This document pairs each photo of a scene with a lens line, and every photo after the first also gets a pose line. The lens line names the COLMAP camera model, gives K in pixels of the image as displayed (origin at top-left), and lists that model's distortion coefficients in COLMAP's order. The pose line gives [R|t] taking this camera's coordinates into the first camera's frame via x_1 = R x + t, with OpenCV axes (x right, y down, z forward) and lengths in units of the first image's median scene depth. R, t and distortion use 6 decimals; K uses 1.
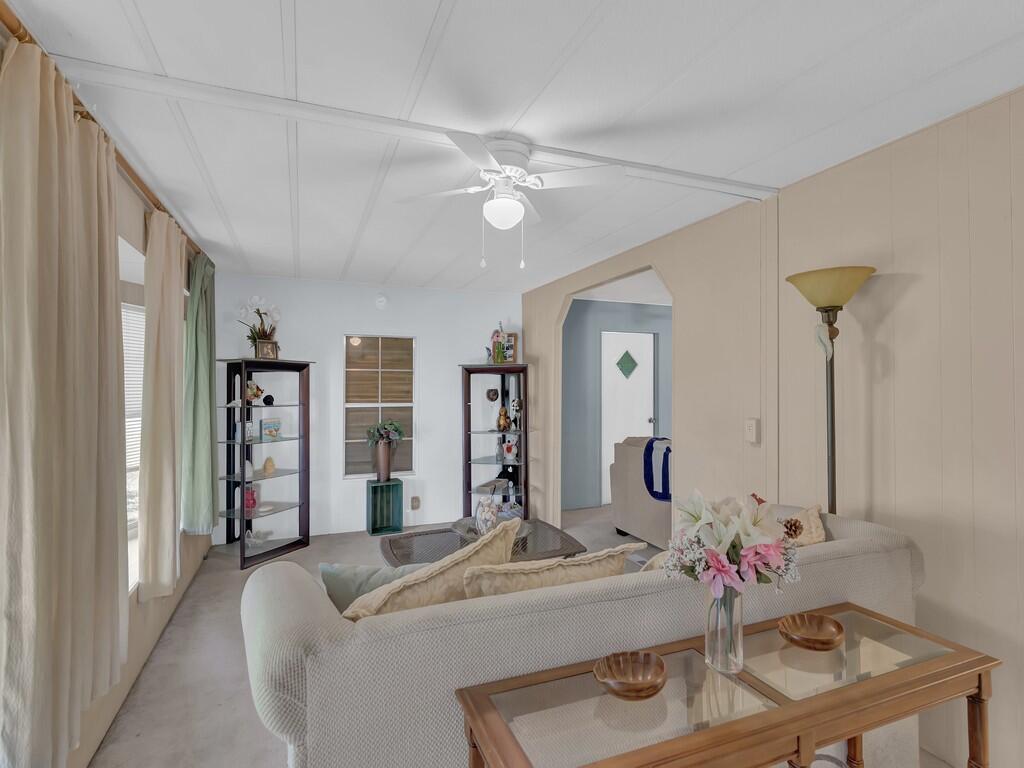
lens RADIAL K [[493.3, 0, 508.8], [0, 493.3, 383.0], [0, 0, 1]] dist [-0.000962, -0.016209]
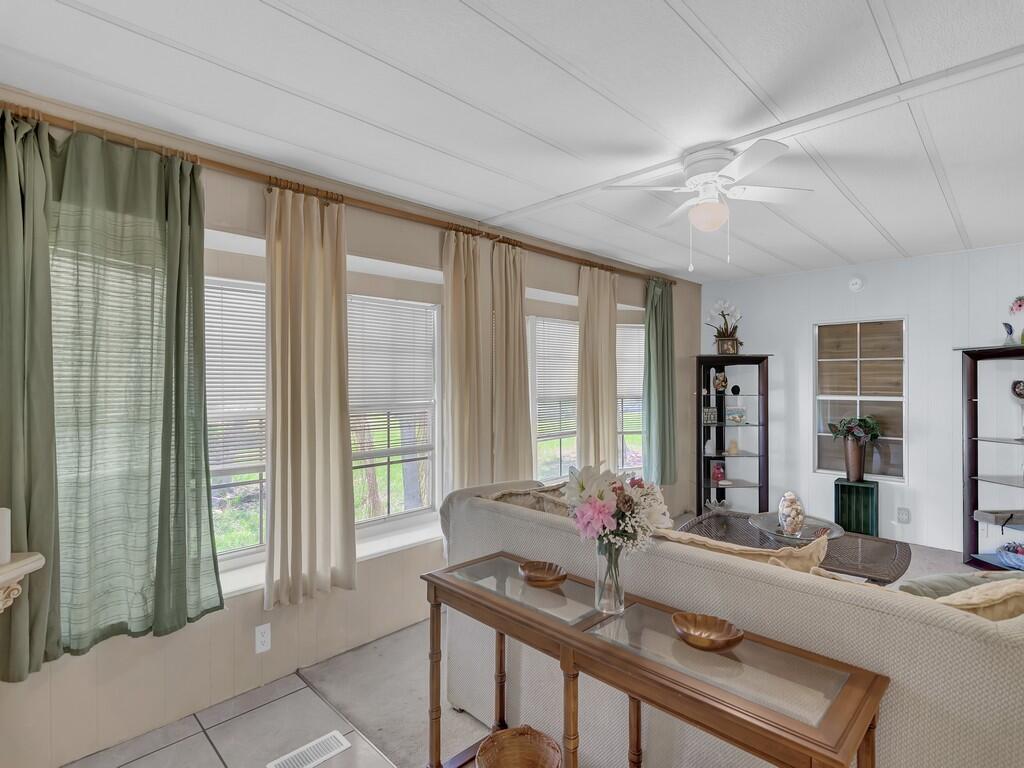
lens RADIAL K [[477.0, 0, 512.0], [0, 477.0, 384.0], [0, 0, 1]] dist [-0.020203, 0.000071]
pose [[0.420123, 0.008456, -0.907428, 0.268402], [0.009393, 0.999862, 0.013666, 0.001007], [0.907419, -0.014265, 0.419986, 0.061803]]
